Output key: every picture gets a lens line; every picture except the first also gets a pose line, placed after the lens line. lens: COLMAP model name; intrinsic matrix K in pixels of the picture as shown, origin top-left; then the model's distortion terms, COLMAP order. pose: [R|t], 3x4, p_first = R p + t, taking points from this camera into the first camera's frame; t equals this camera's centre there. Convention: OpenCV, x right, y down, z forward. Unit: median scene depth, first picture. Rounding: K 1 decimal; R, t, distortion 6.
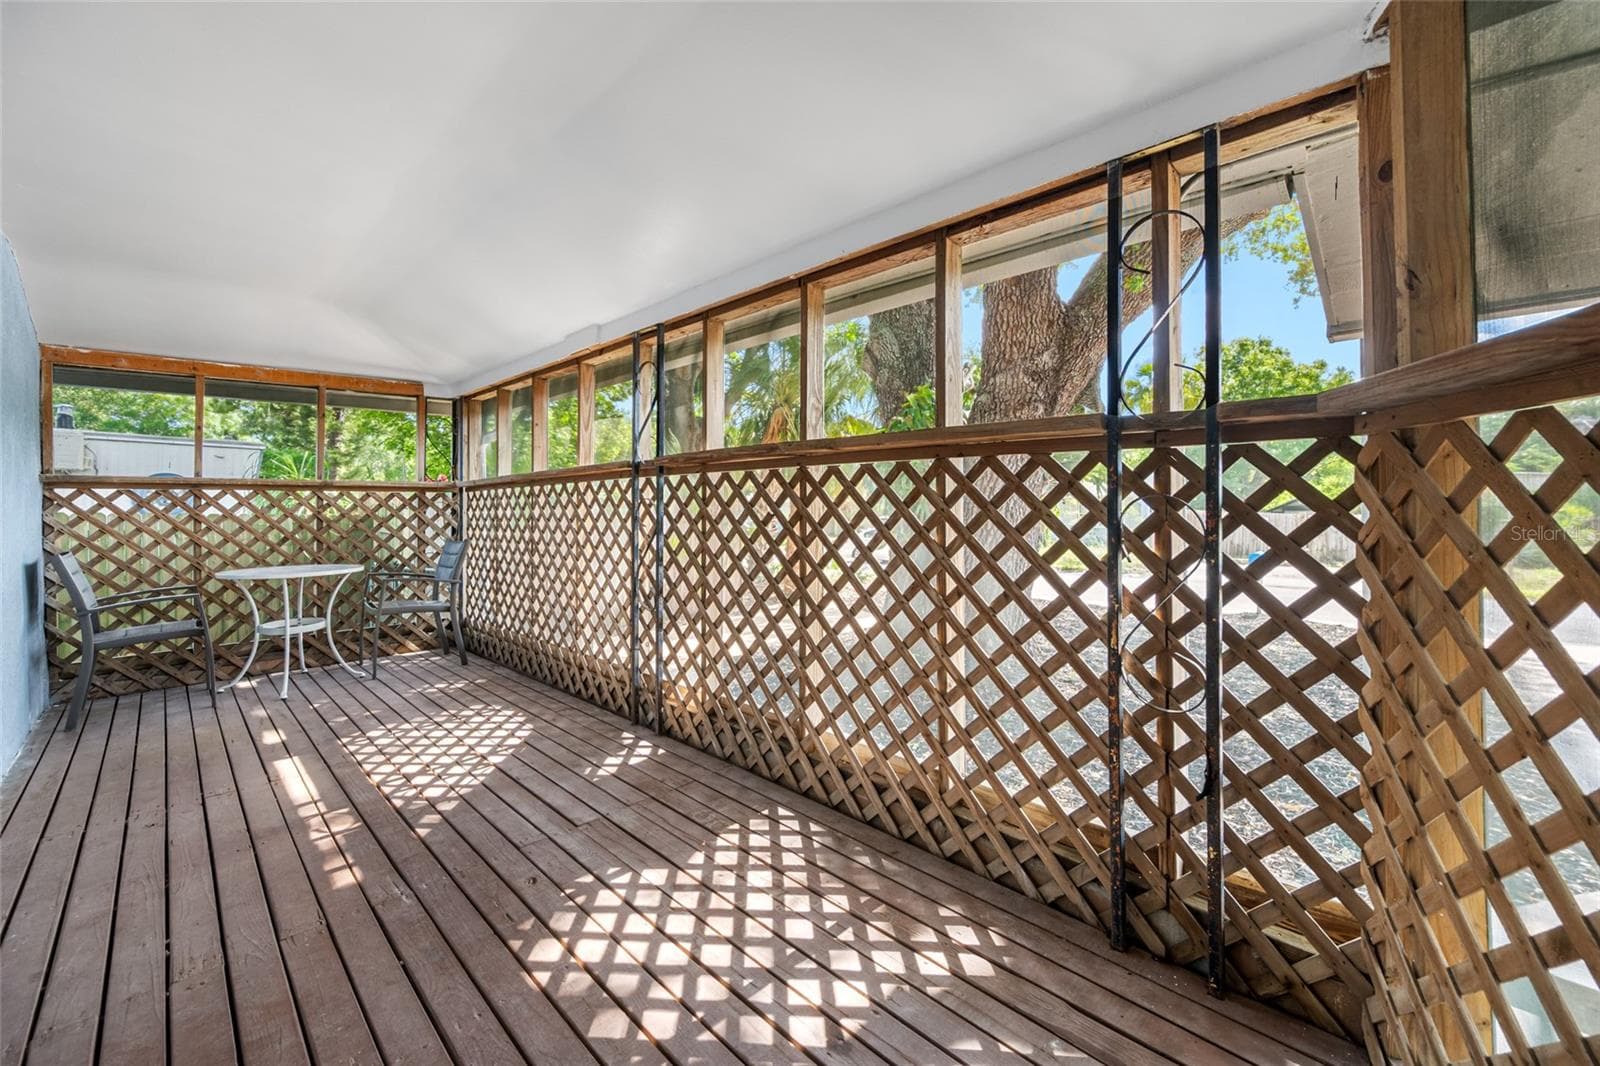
lens RADIAL K [[632.1, 0, 783.4], [0, 632.1, 513.3], [0, 0, 1]] dist [0.003804, -0.000533]
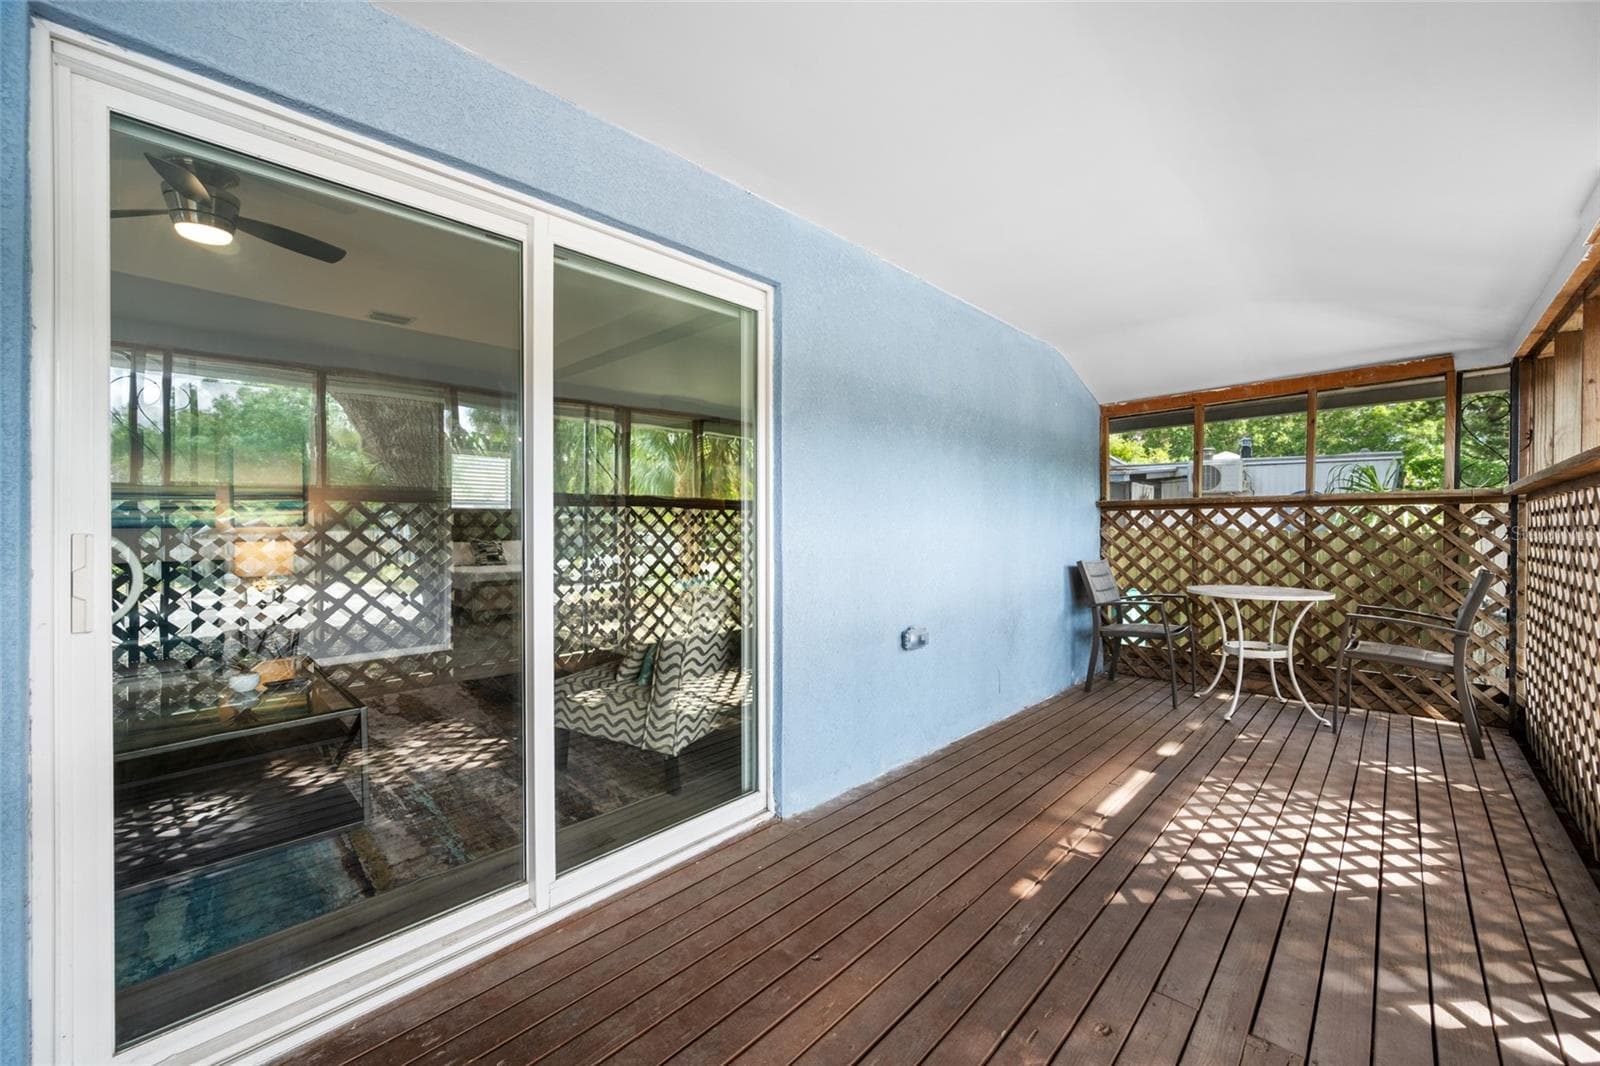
lens RADIAL K [[632.1, 0, 801.8], [0, 632.1, 528.6], [0, 0, 1]] dist [0.003804, -0.000533]
pose [[0.059665, 0.006455, -0.998198, 0.136099], [-0.005833, 0.999964, 0.006118, -0.006250], [0.998201, 0.005458, 0.059701, 0.251434]]
